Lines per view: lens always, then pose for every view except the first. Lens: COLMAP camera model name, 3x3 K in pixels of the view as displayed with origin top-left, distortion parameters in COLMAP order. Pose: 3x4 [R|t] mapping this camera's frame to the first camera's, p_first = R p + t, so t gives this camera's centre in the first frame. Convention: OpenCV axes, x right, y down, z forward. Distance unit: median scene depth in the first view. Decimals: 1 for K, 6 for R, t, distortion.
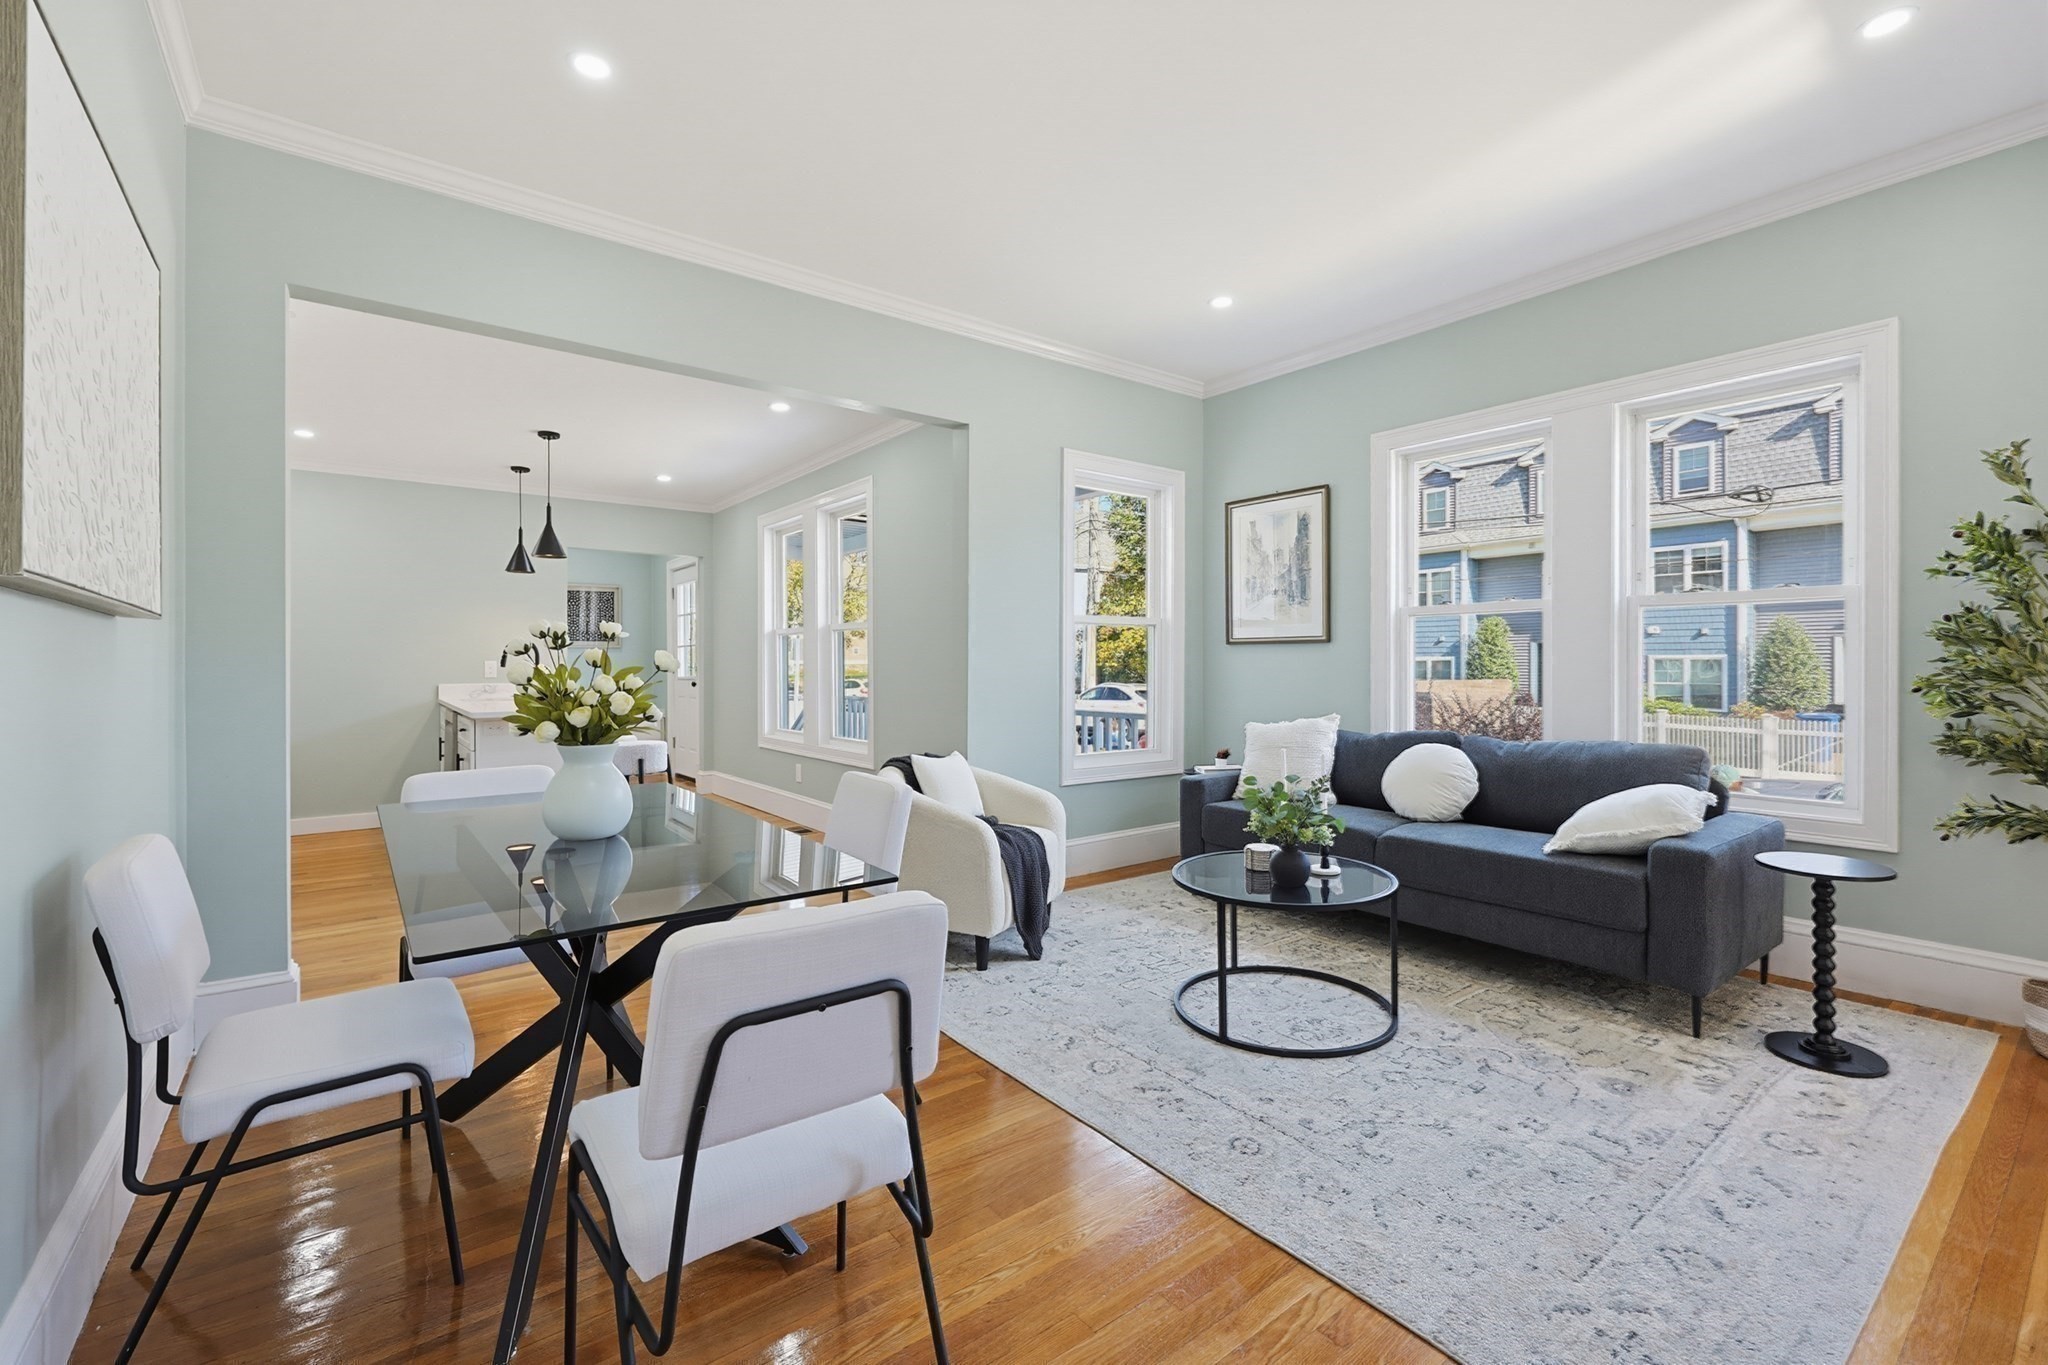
lens RADIAL K [[901.0, 0, 1033.9], [0, 901.0, 667.1], [0, 0, 1]] dist [0.000048, 0.000022]
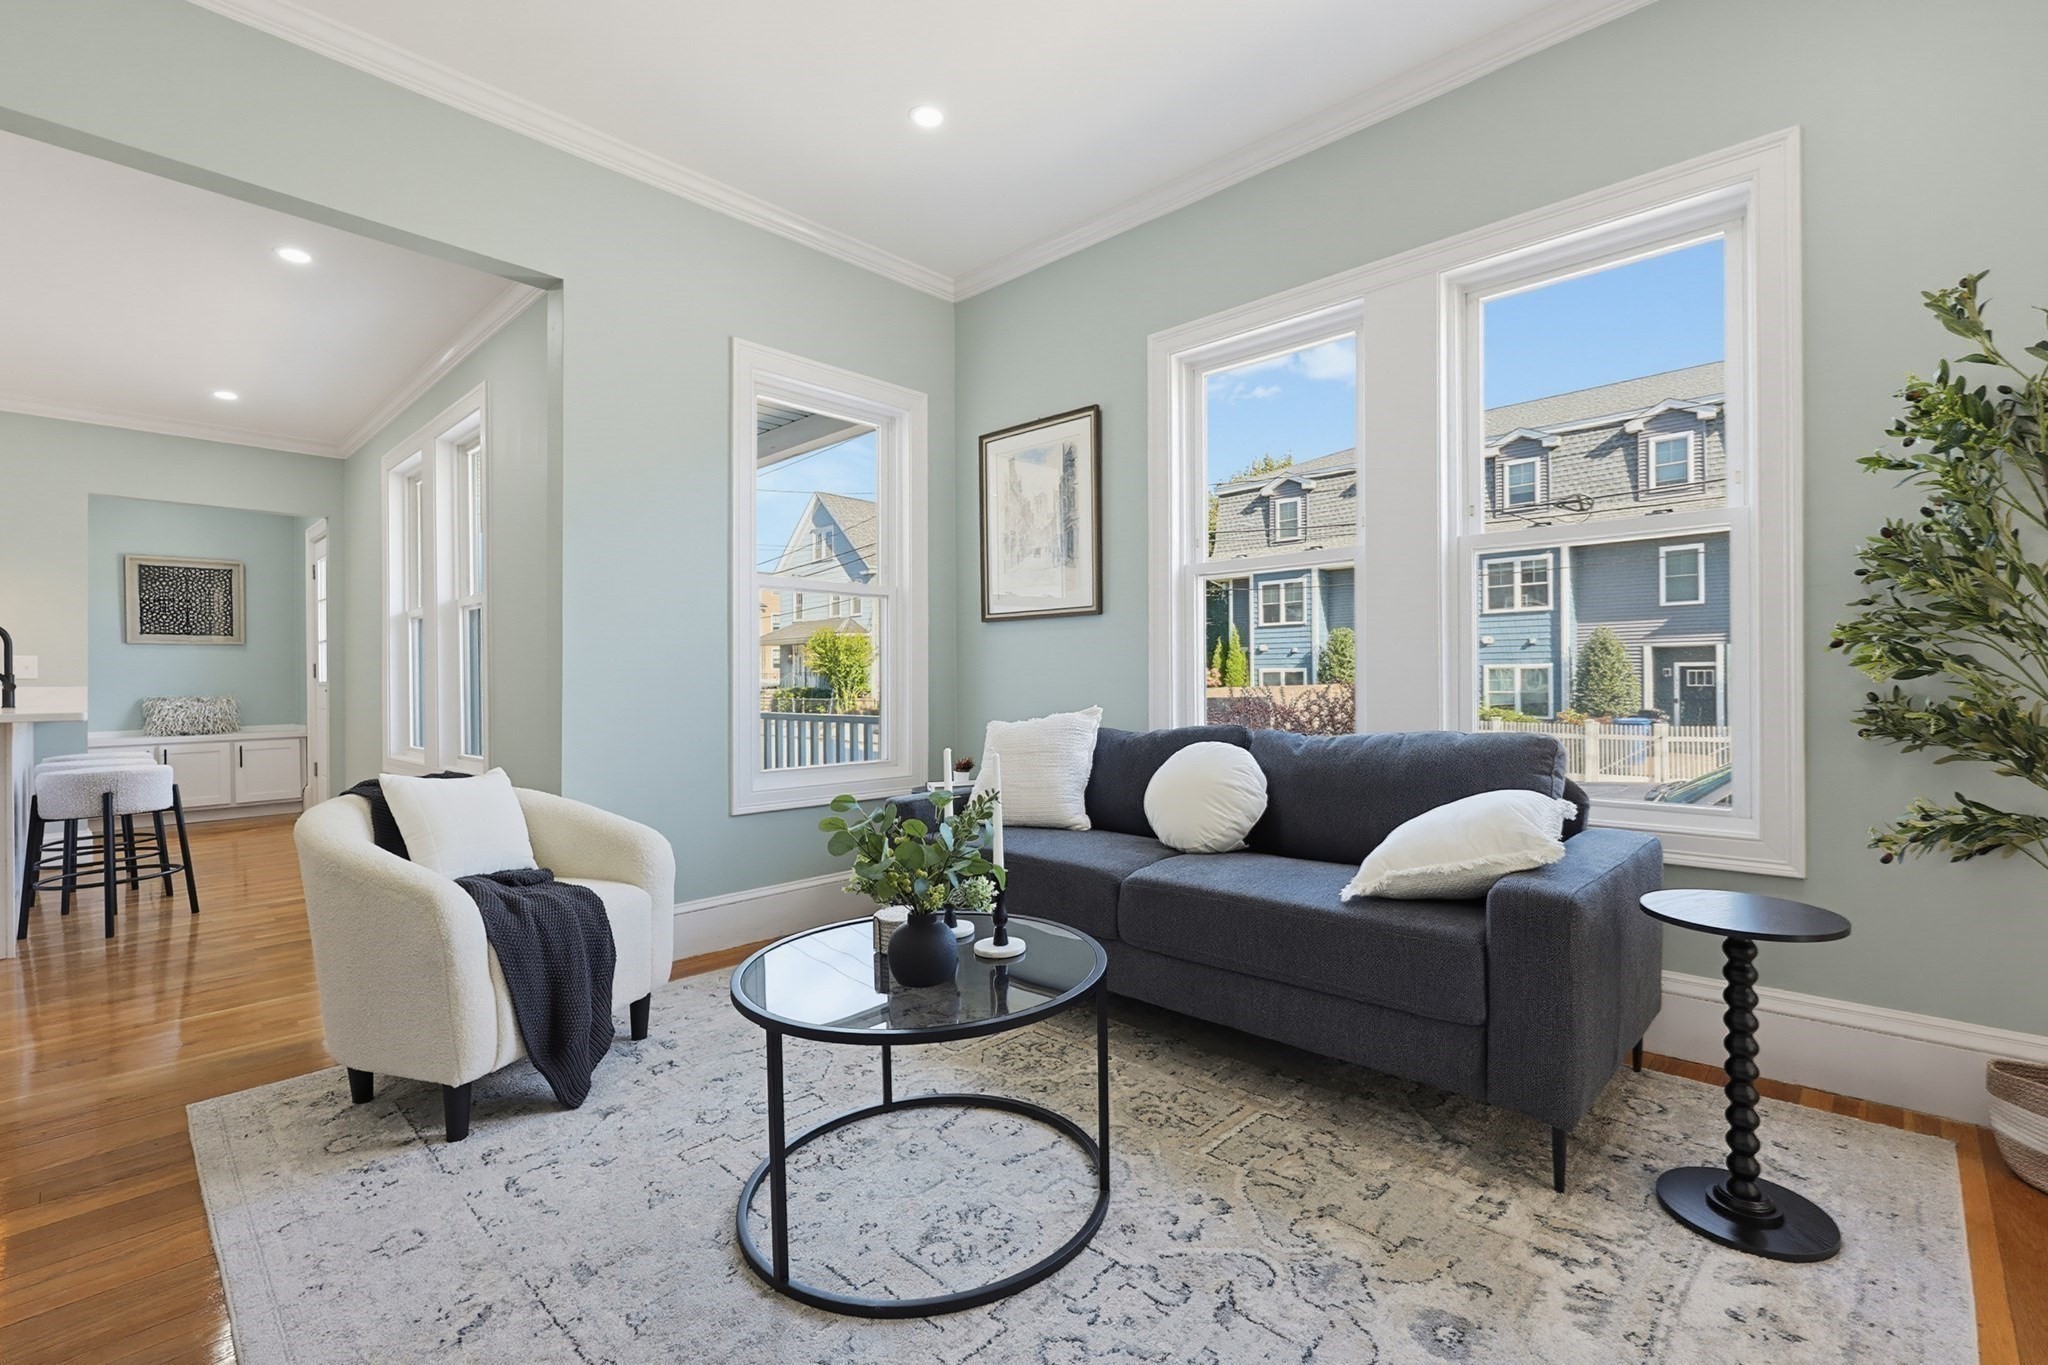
lens RADIAL K [[901.0, 0, 1076.3], [0, 901.0, 684.0], [0, 0, 1]] dist [0.000048, 0.000022]
pose [[0.984844, -0.005893, 0.173340, 0.240633], [0.006623, 0.999971, -0.003632, 0.046060], [-0.173314, 0.004725, 0.984855, 0.355305]]
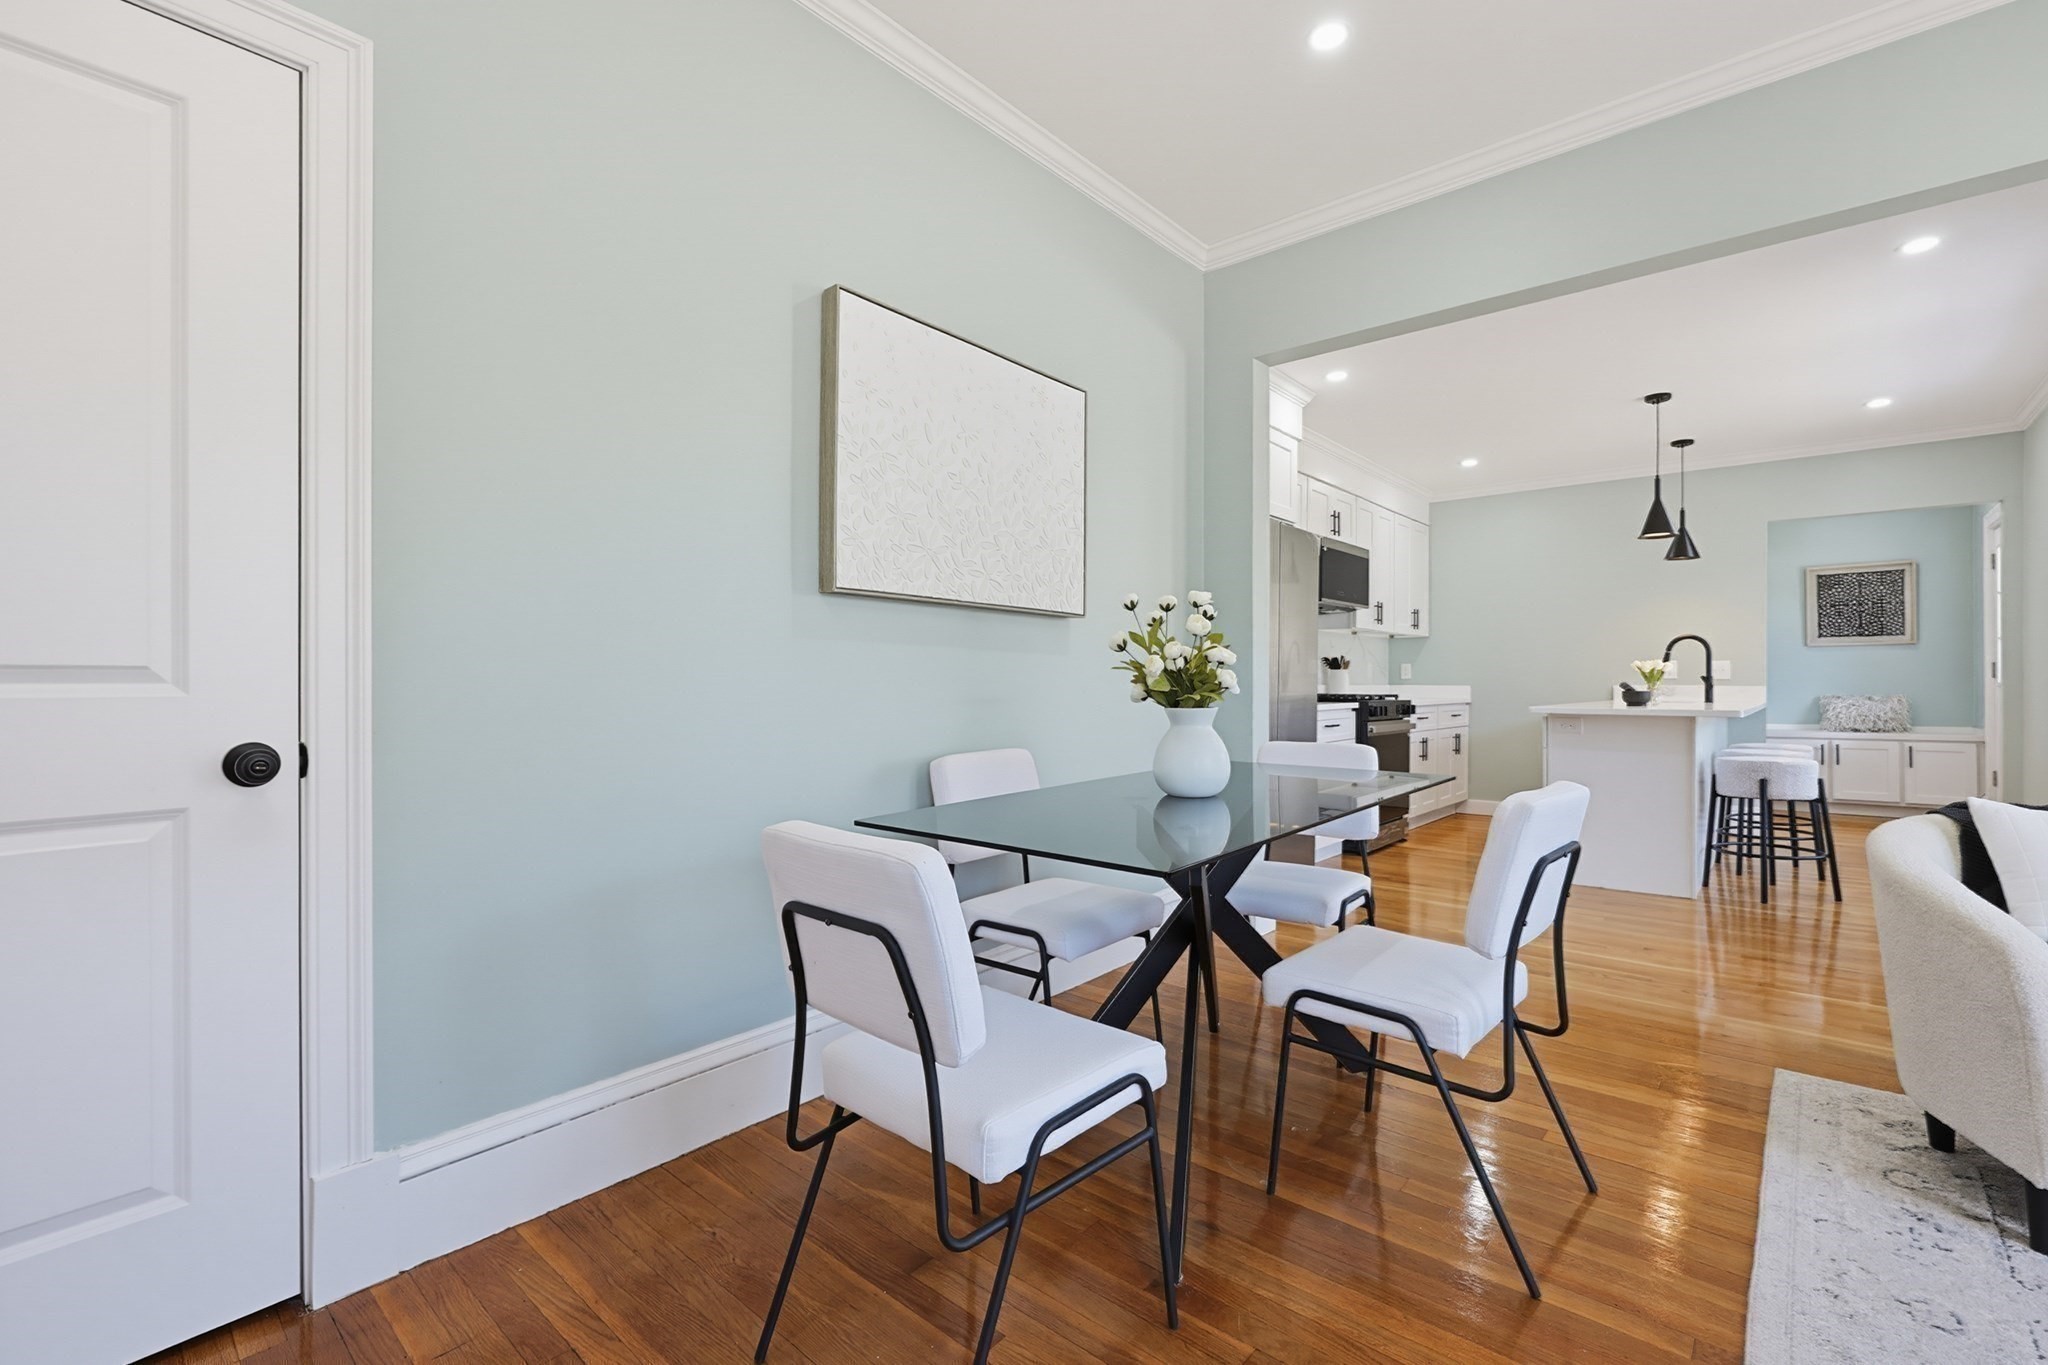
lens RADIAL K [[901.0, 0, 1043.8], [0, 901.0, 675.1], [0, 0, 1]] dist [0.000048, 0.000022]
pose [[0.202653, -0.004286, -0.979241, 0.312734], [-0.007281, 0.999956, -0.005884, 0.034033], [0.979223, 0.008322, 0.202613, 0.377543]]
